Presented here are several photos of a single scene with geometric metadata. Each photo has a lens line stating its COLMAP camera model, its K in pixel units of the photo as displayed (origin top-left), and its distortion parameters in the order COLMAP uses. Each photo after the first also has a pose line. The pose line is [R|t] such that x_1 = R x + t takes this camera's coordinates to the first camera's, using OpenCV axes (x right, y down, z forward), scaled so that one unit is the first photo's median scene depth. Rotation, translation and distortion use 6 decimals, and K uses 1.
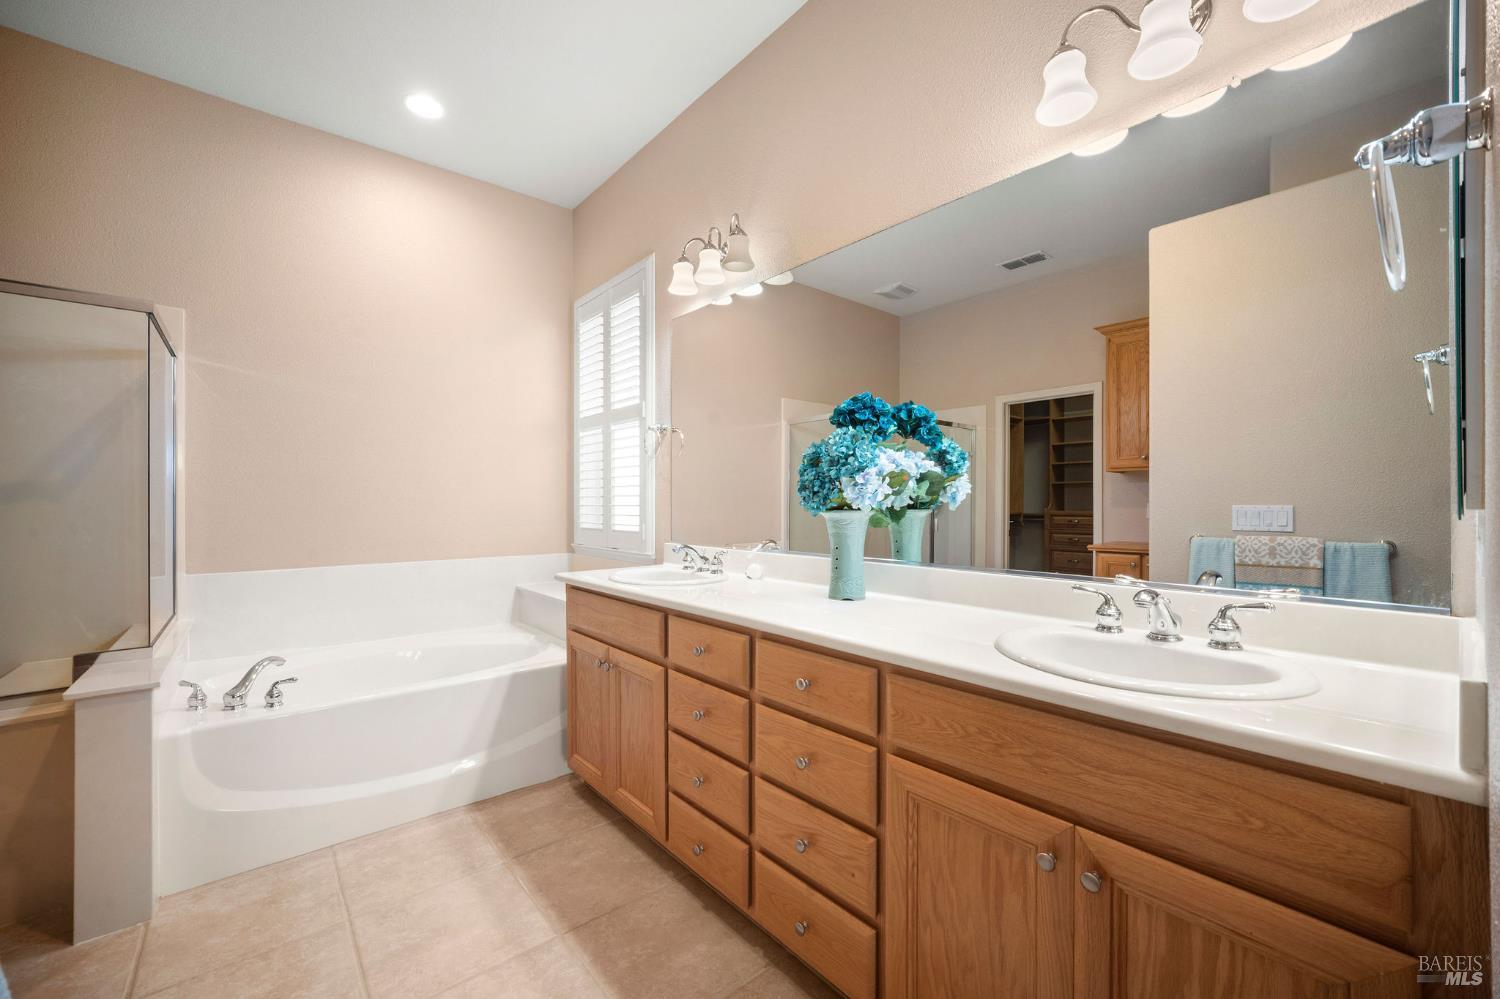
lens RADIAL K [[597.3, 0, 734.5], [0, 597.3, 506.8], [0, 0, 1]] dist [-0.031944, 0.011964]
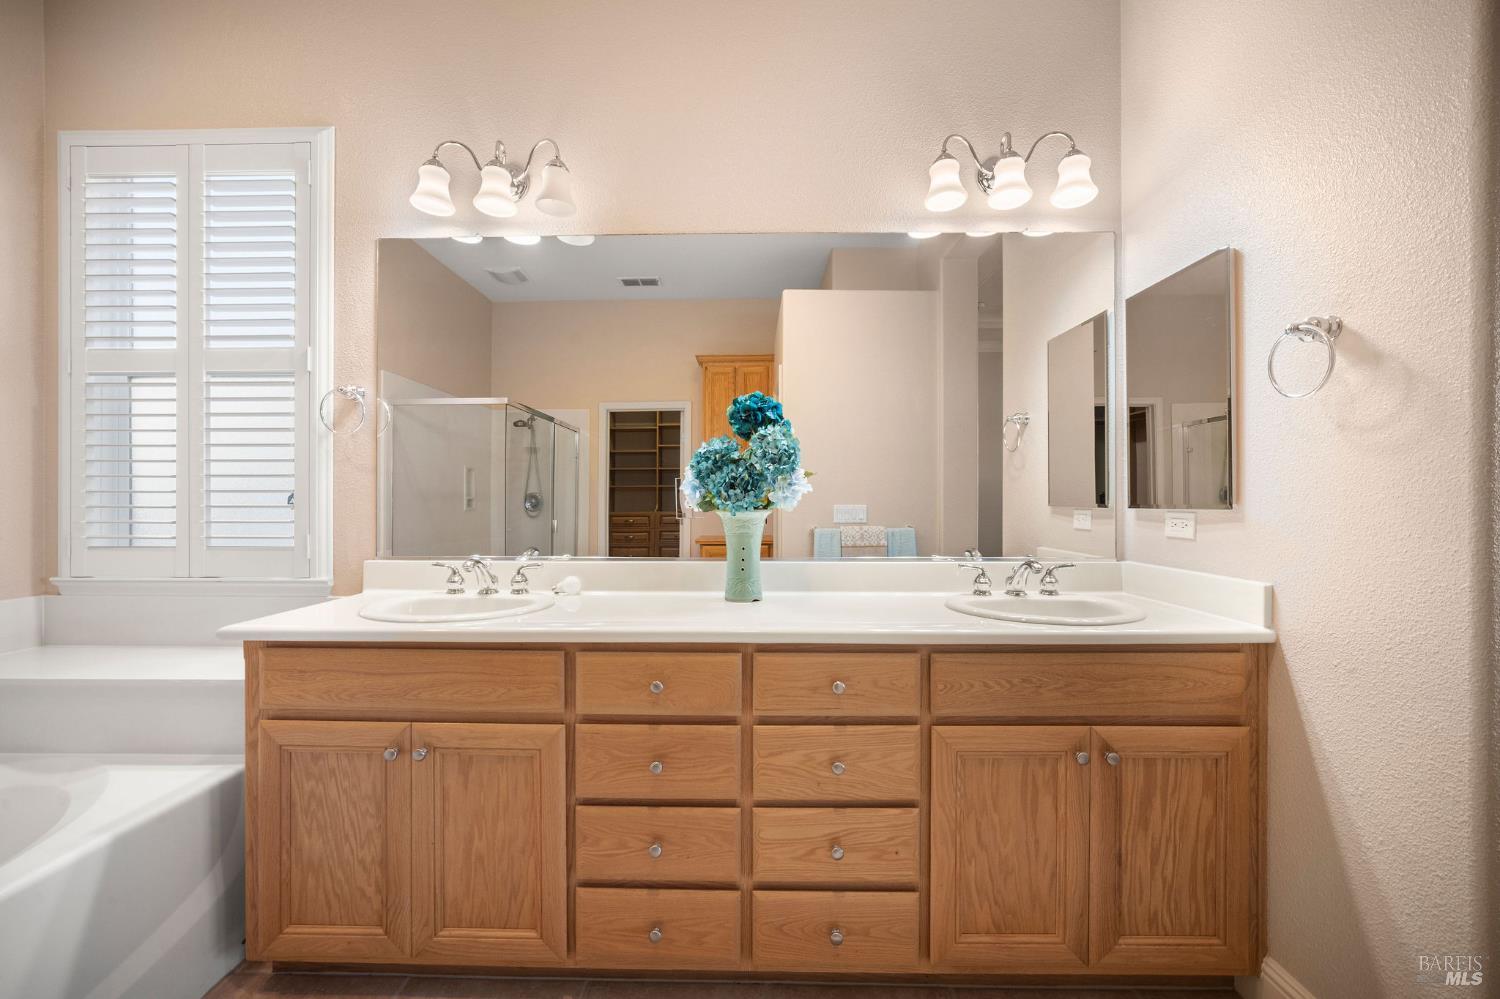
lens RADIAL K [[597.3, 0, 734.5], [0, 597.3, 506.8], [0, 0, 1]] dist [-0.031944, 0.011964]
pose [[0.650241, -0.002997, 0.759722, -0.550149], [0.004915, 0.999988, -0.000262, 0.001625], [-0.759712, 0.003904, 0.650248, 0.369370]]
